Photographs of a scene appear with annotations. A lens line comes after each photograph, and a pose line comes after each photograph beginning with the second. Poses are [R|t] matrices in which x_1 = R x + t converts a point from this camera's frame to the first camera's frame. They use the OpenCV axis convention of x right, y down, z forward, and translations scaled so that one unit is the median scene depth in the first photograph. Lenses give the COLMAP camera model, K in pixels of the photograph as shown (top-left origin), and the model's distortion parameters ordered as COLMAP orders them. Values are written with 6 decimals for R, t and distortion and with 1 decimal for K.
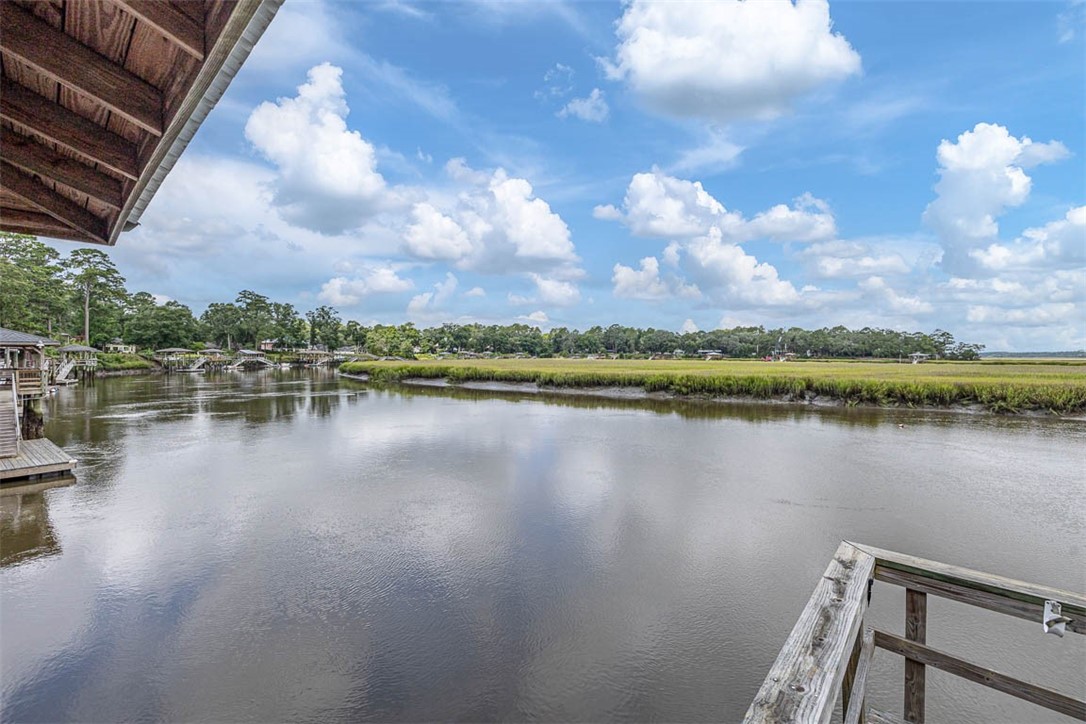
lens RADIAL K [[445.5, 0, 545.0], [0, 445.5, 356.4], [0, 0, 1]] dist [-0.000527, -0.000025]
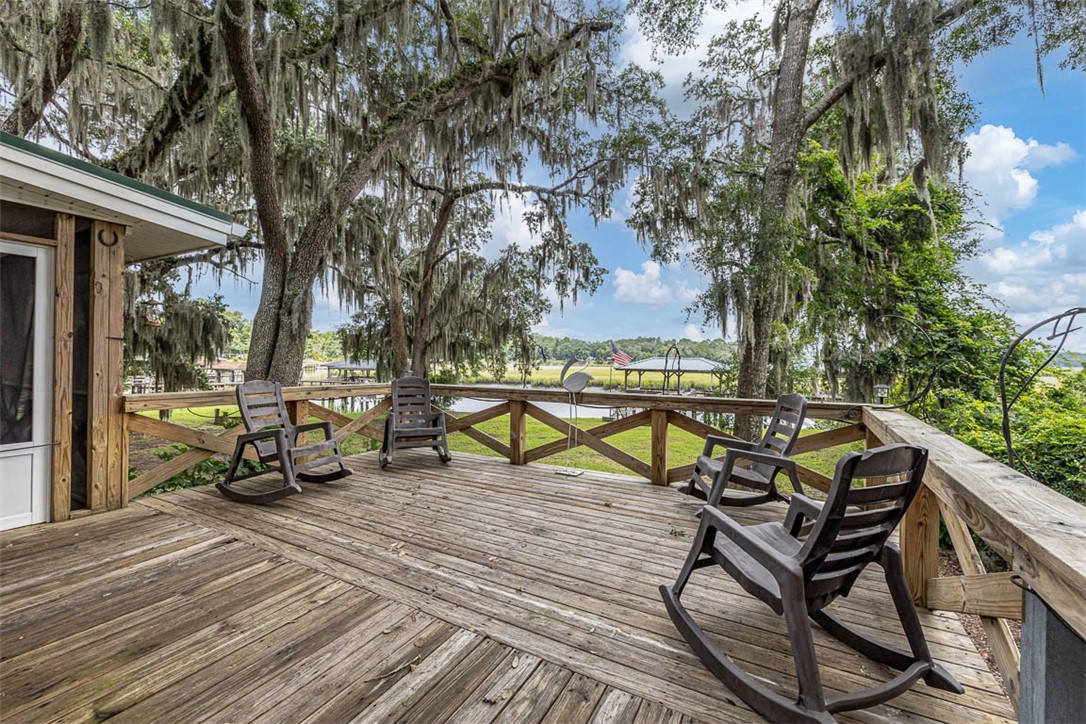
lens RADIAL K [[445.5, 0, 545.0], [0, 445.5, 356.4], [0, 0, 1]] dist [-0.000527, -0.000025]
pose [[0.978537, 0.008928, 0.205879, -0.048236], [-0.006902, 0.999920, -0.010554, -0.003671], [-0.205957, 0.008907, 0.978521, -0.085096]]
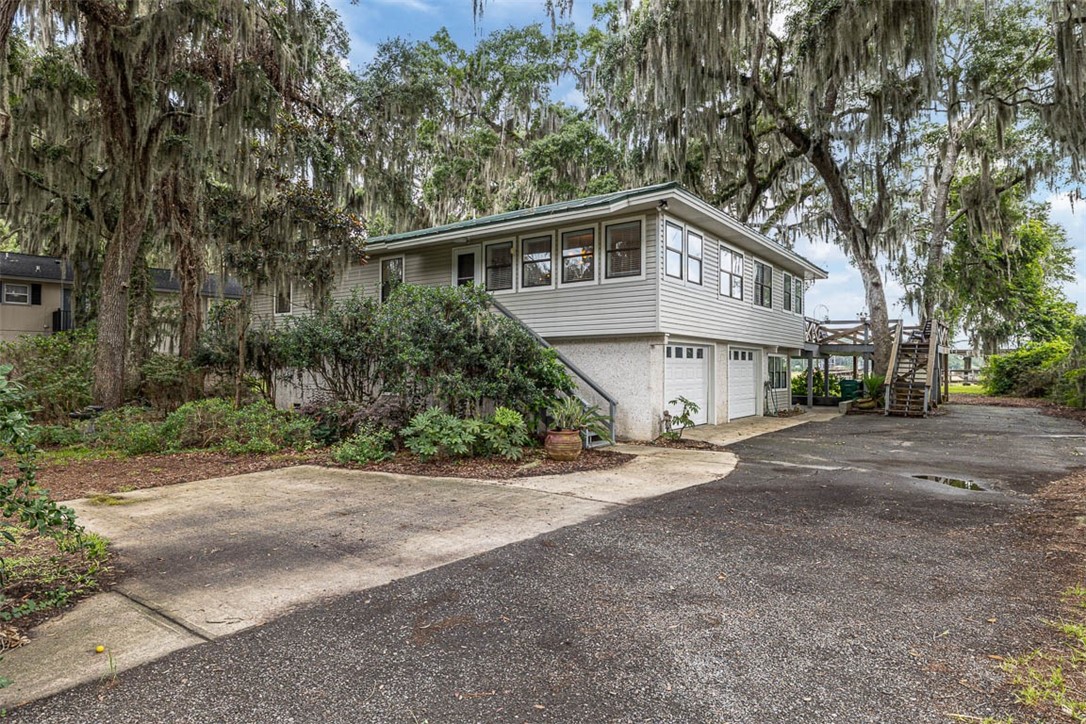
lens RADIAL K [[627.2, 0, 543.0], [0, 627.2, 362.0], [0, 0, 1]] dist [0.001833, 0.000212]
pose [[0.997224, 0.001625, 0.074440, -0.087971], [-0.000266, 0.999833, -0.018262, 0.002500], [-0.074458, 0.018191, 0.997058, -0.141586]]
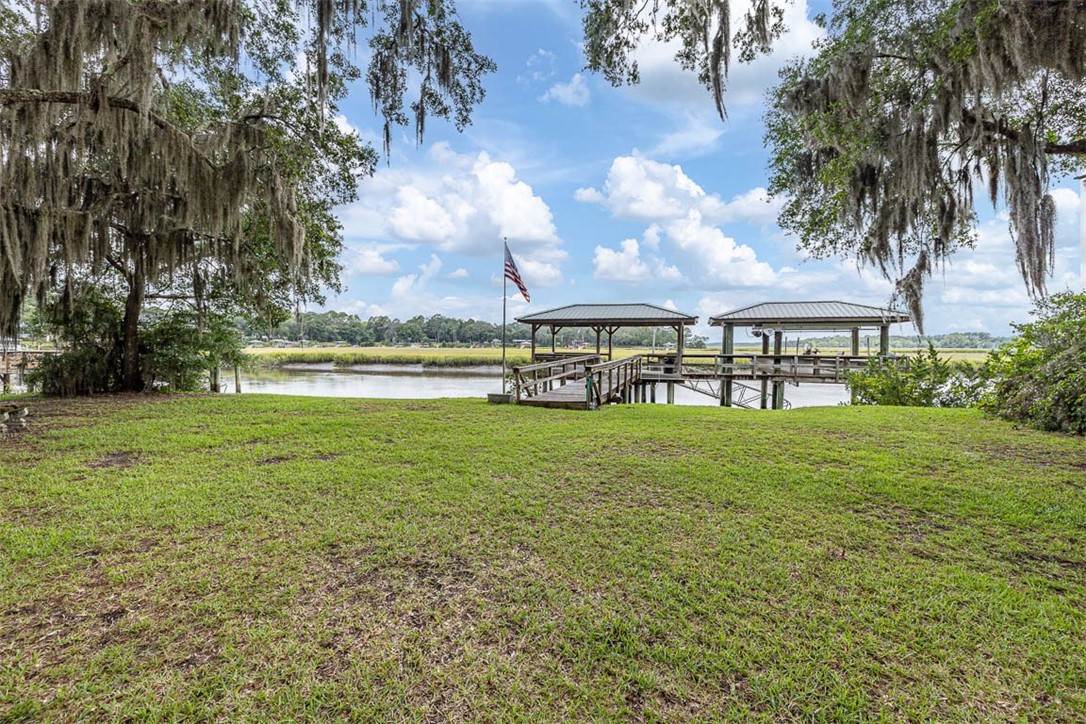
lens RADIAL K [[443.0, 0, 543.0], [0, 443.0, 362.0], [0, 0, 1]] dist [0.000992, 0.000028]
pose [[0.916097, -0.014193, 0.400705, -0.035578], [-0.000575, 0.999326, 0.036711, 0.000976], [-0.400956, -0.033861, 0.915471, -0.053517]]
